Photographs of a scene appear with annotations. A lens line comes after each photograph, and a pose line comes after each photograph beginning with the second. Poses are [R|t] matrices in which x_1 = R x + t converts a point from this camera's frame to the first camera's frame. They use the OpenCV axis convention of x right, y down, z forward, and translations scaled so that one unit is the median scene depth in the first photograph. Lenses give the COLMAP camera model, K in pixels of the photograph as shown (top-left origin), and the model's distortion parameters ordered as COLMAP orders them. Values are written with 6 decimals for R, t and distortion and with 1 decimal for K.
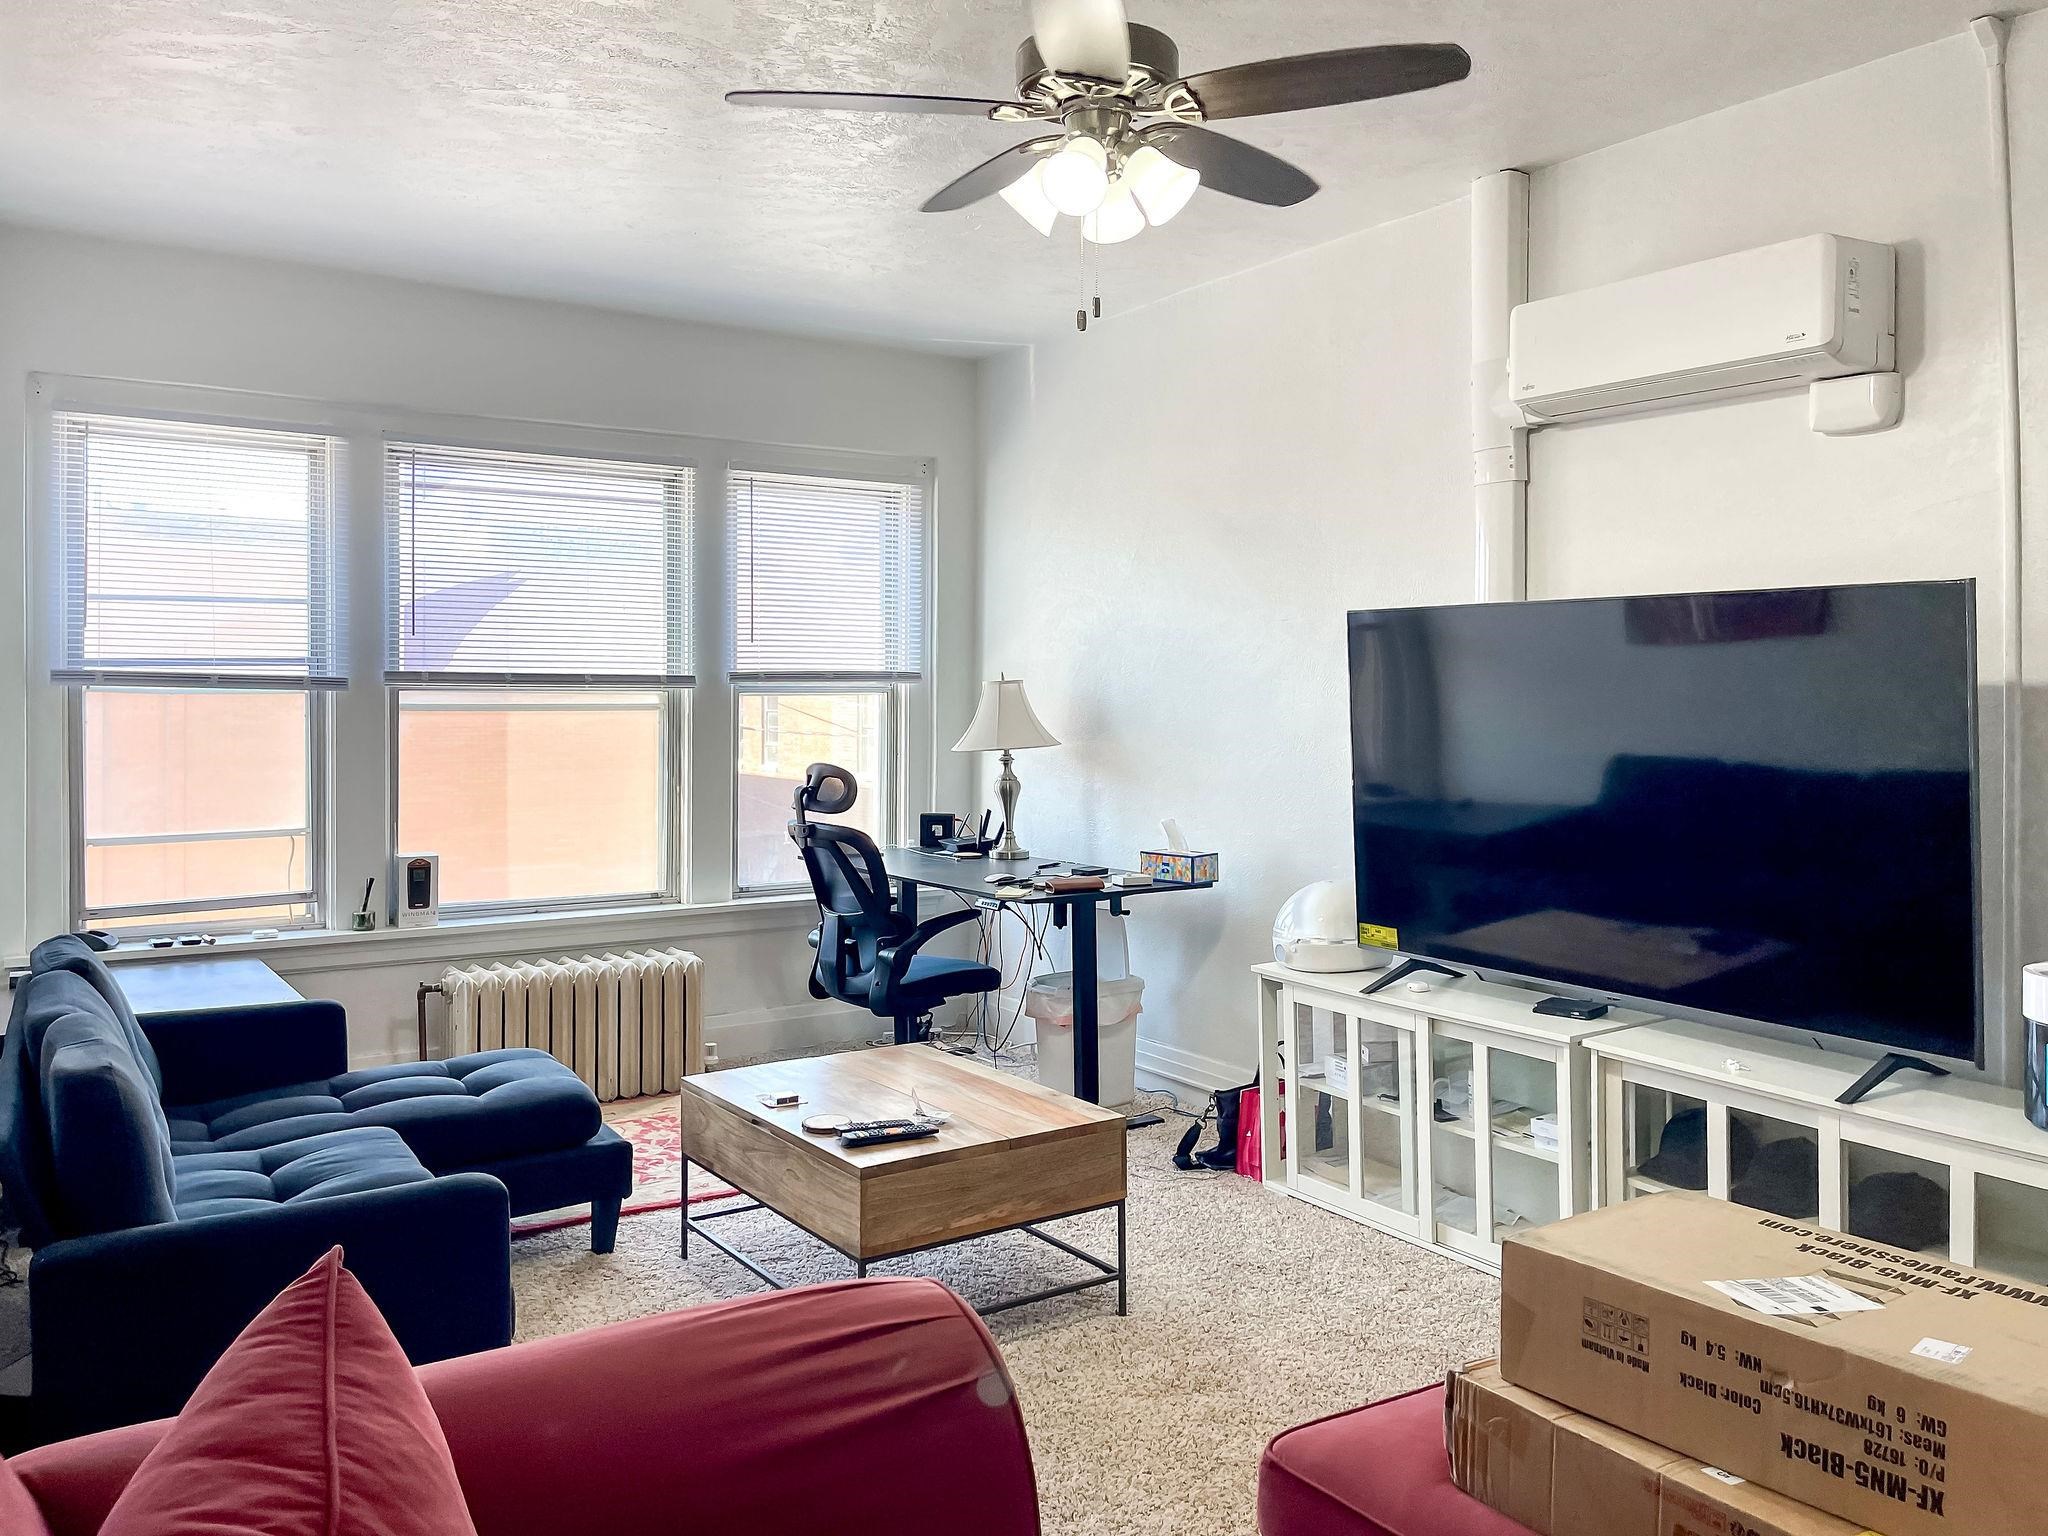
lens RADIAL K [[1556.4, 0, 1013.7], [0, 1556.4, 700.8], [0, 0, 1]] dist [0.060396, -0.059948]
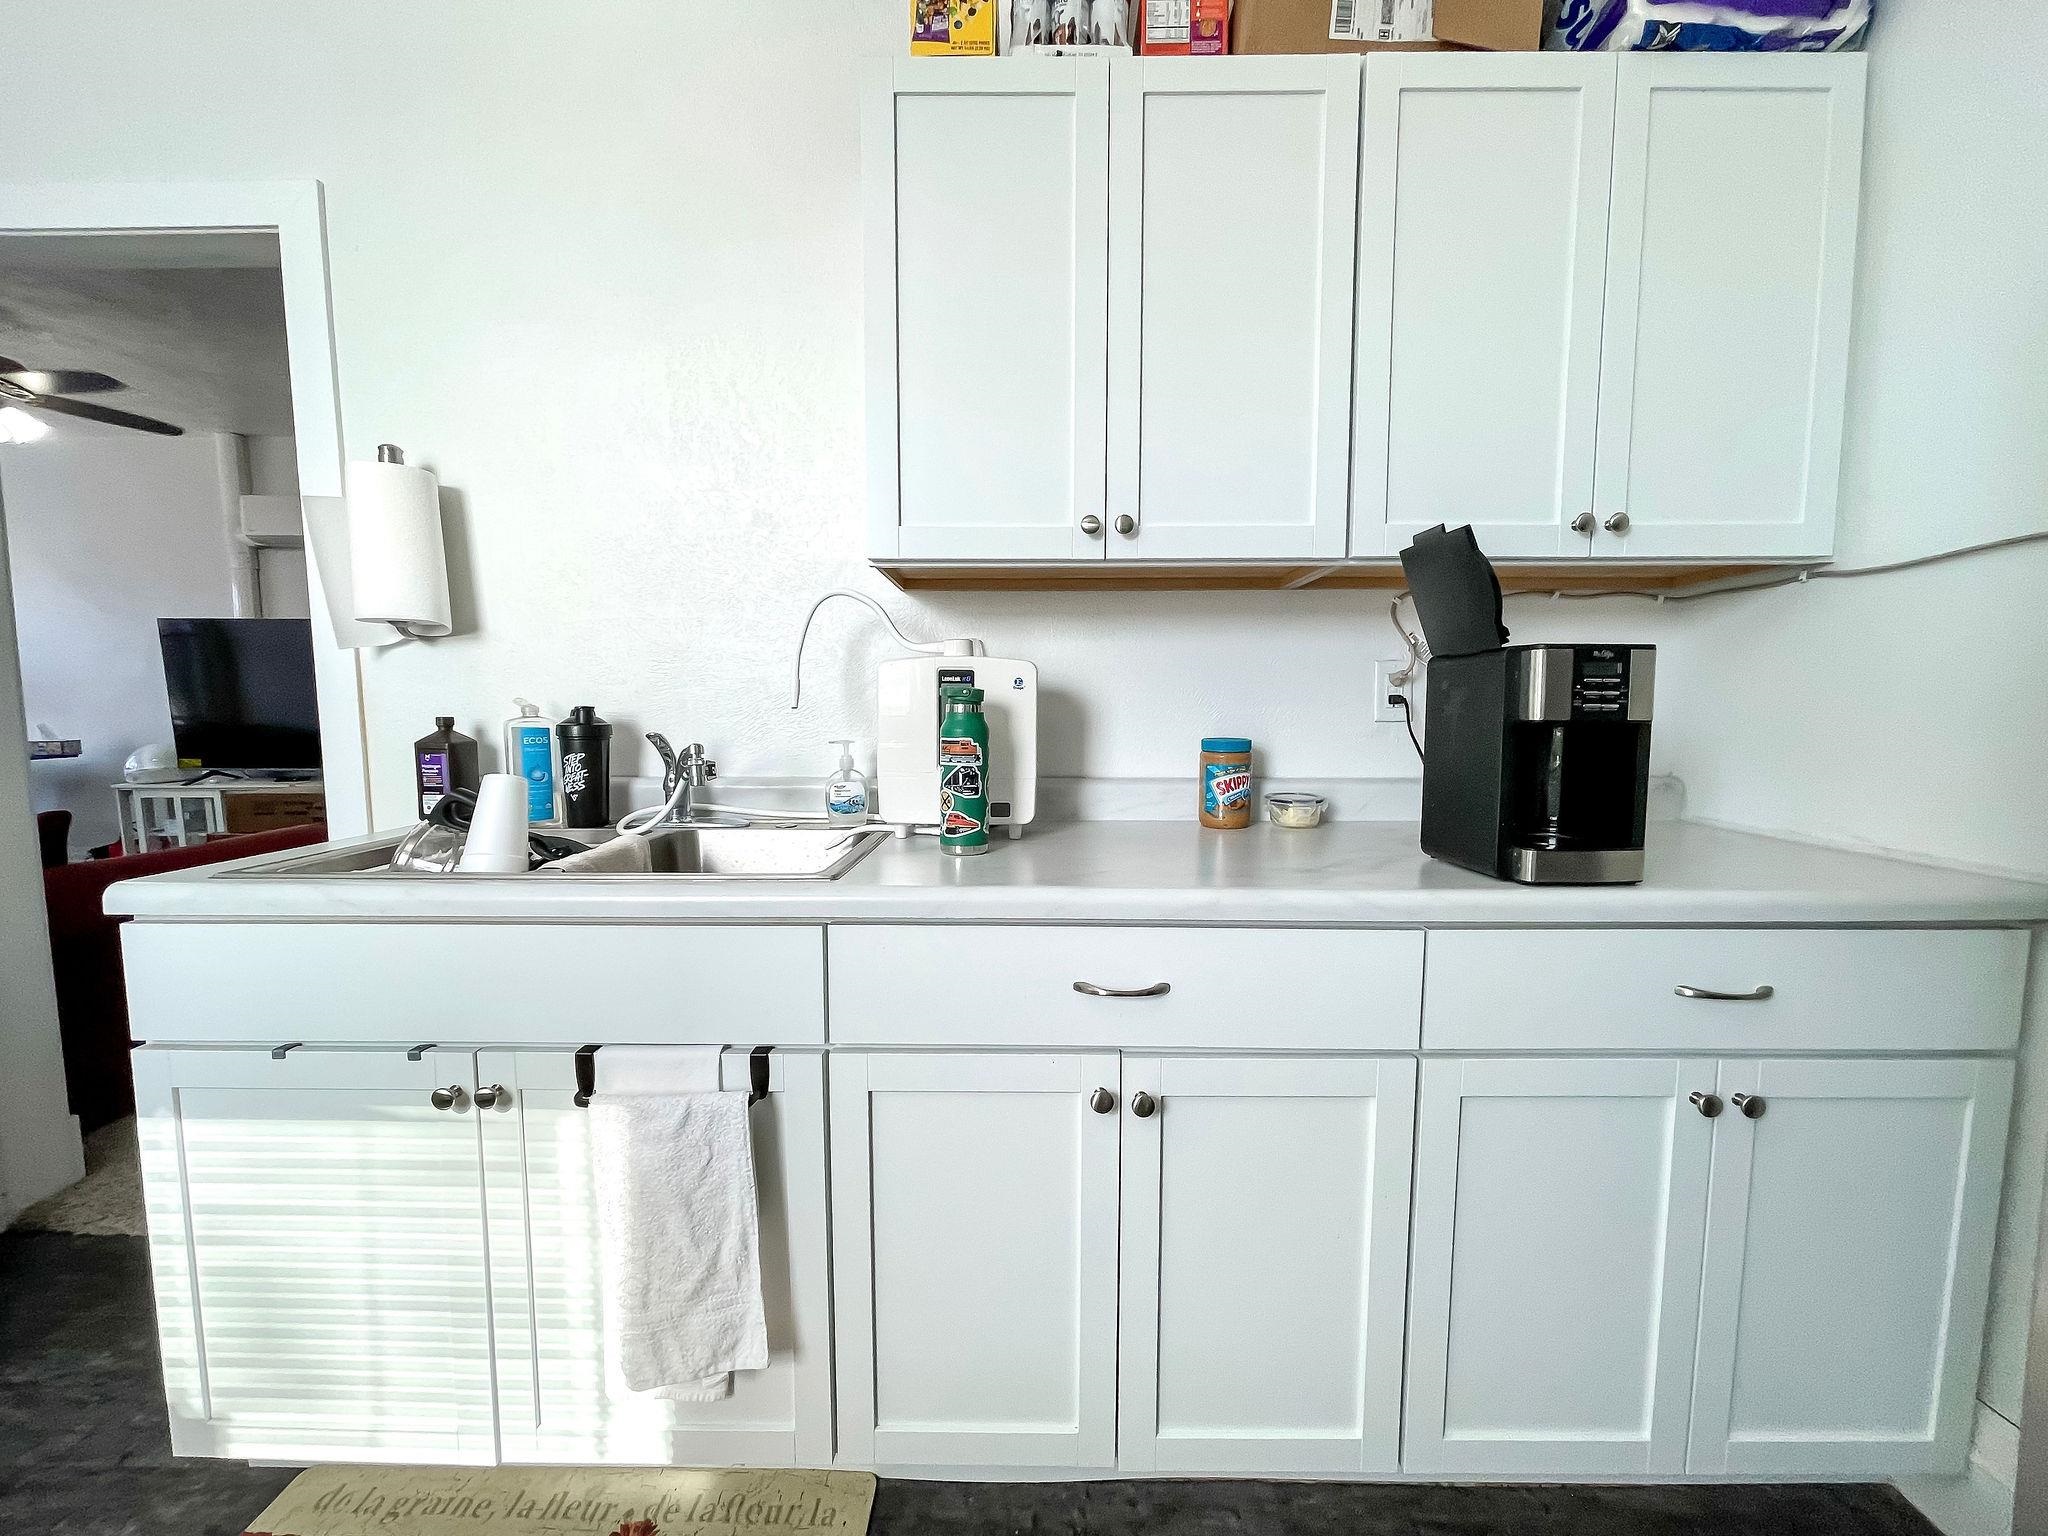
lens RADIAL K [[832.3, 0, 1031.2], [0, 832.3, 780.8], [0, 0, 1]] dist [-0.000766, -0.000361]
pose [[0.542679, -0.075471, 0.836542, -0.120254], [0.005086, 0.996232, 0.086578, 0.077891], [-0.839925, -0.042729, 0.541018, -0.701450]]
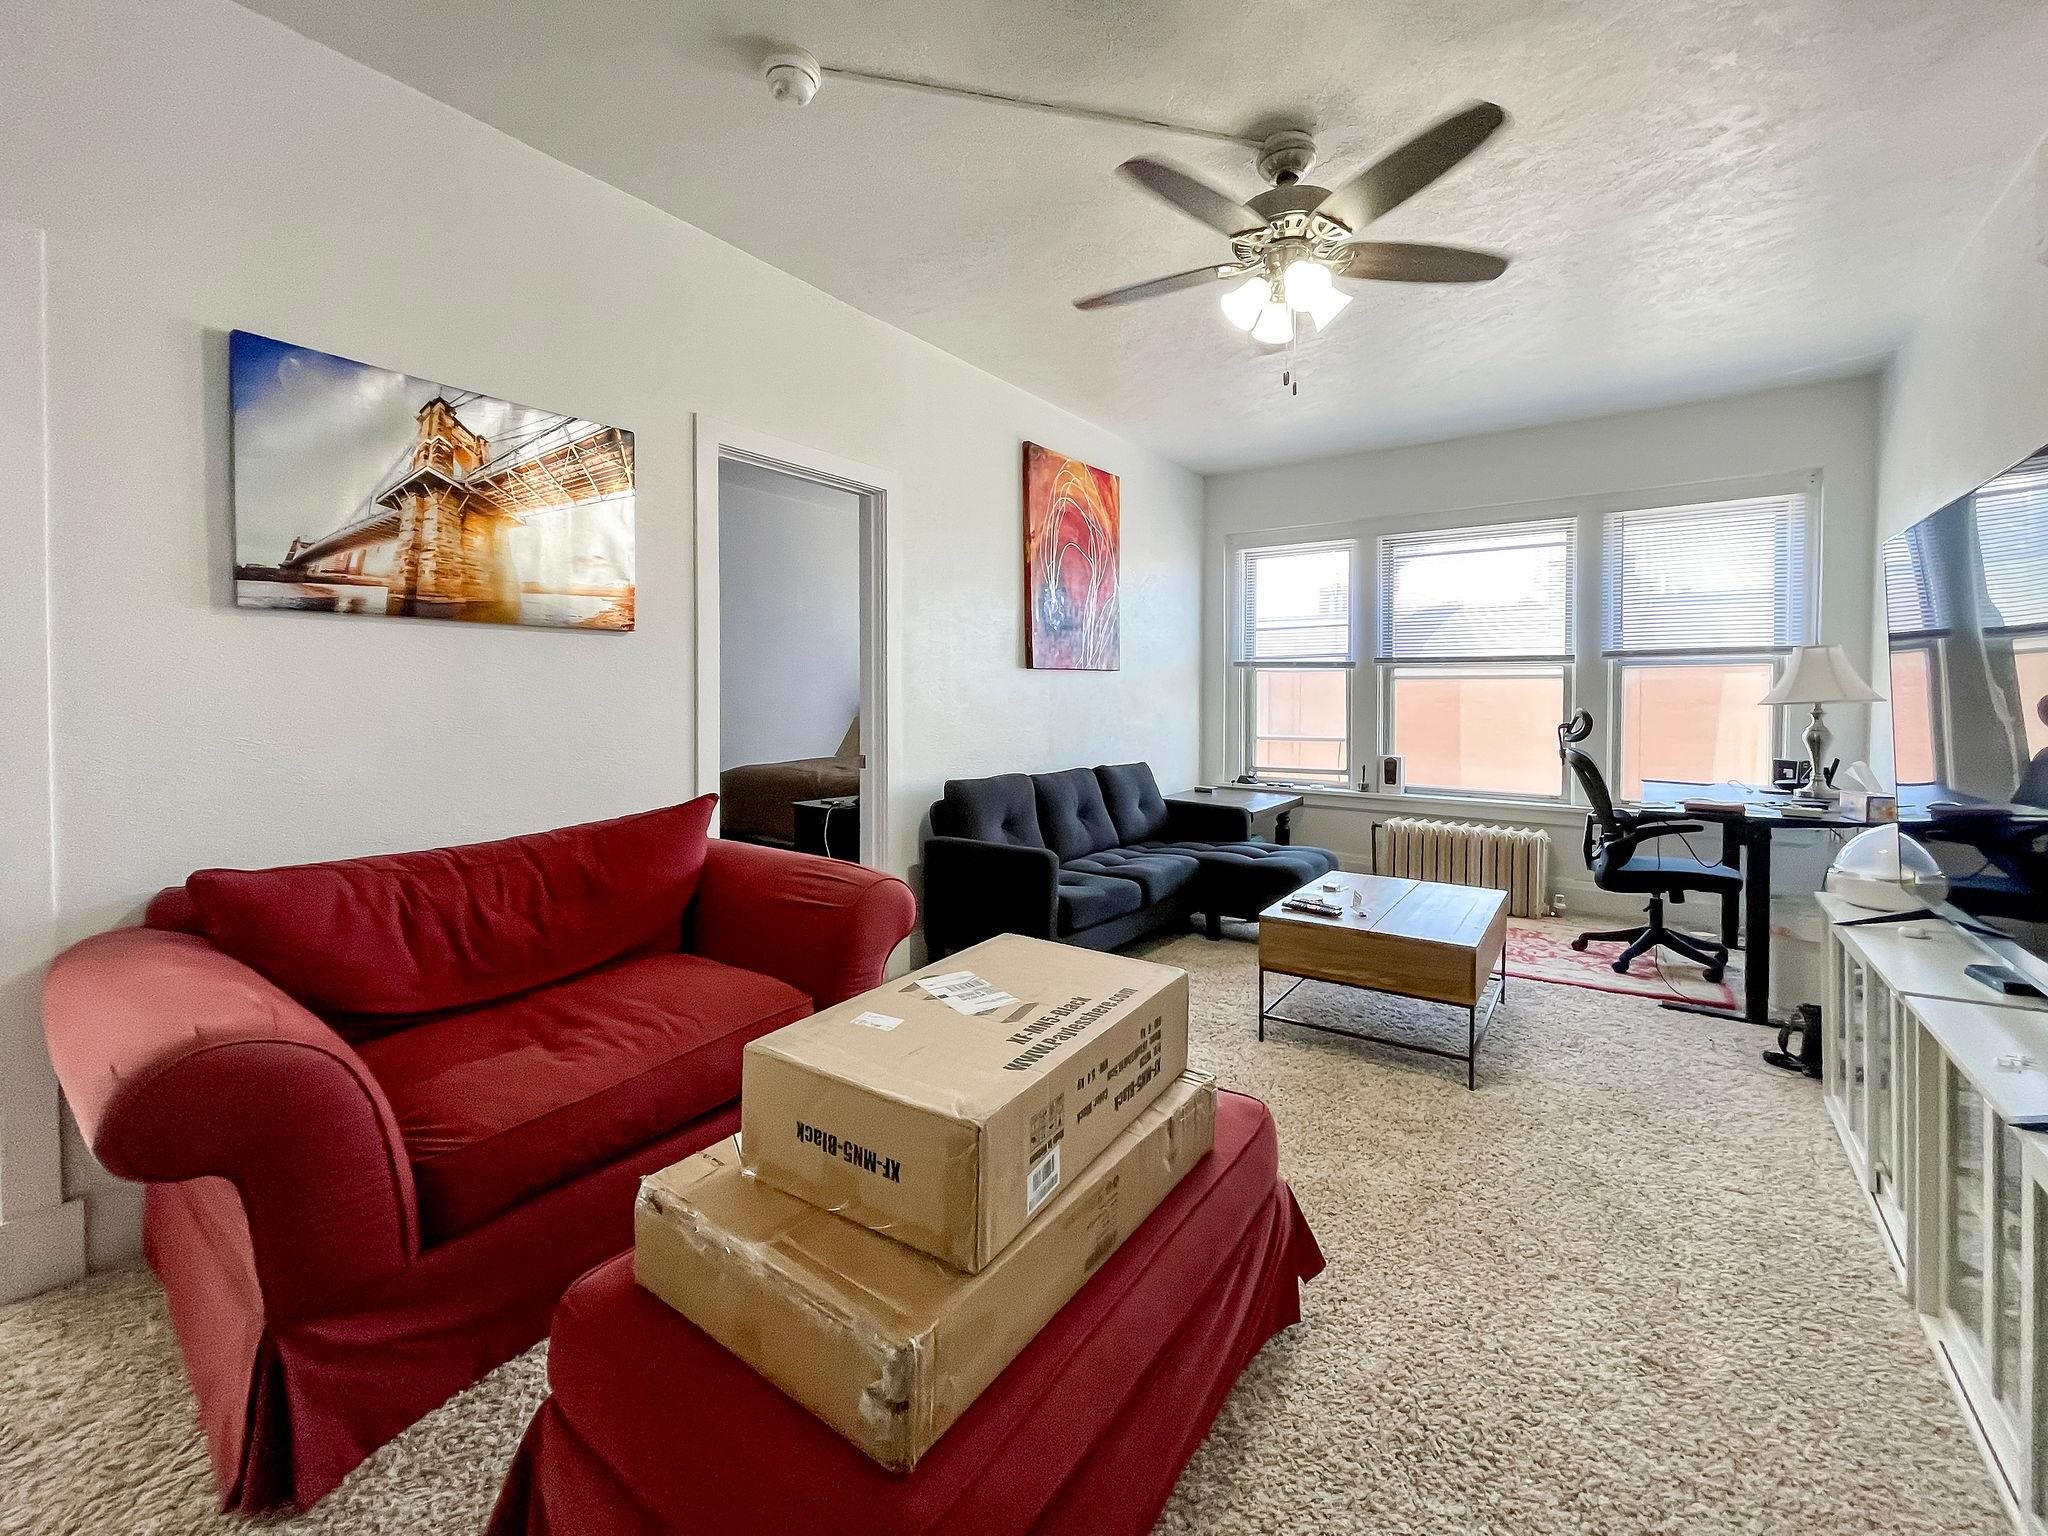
lens RADIAL K [[832.3, 0, 1047.9], [0, 832.3, 711.8], [0, 0, 1]] dist [-0.000766, -0.000361]
pose [[0.389943, 0.017076, -0.920681, 0.502450], [-0.007607, 0.999854, 0.015323, 0.045680], [0.920808, 0.001029, 0.390016, 0.320148]]
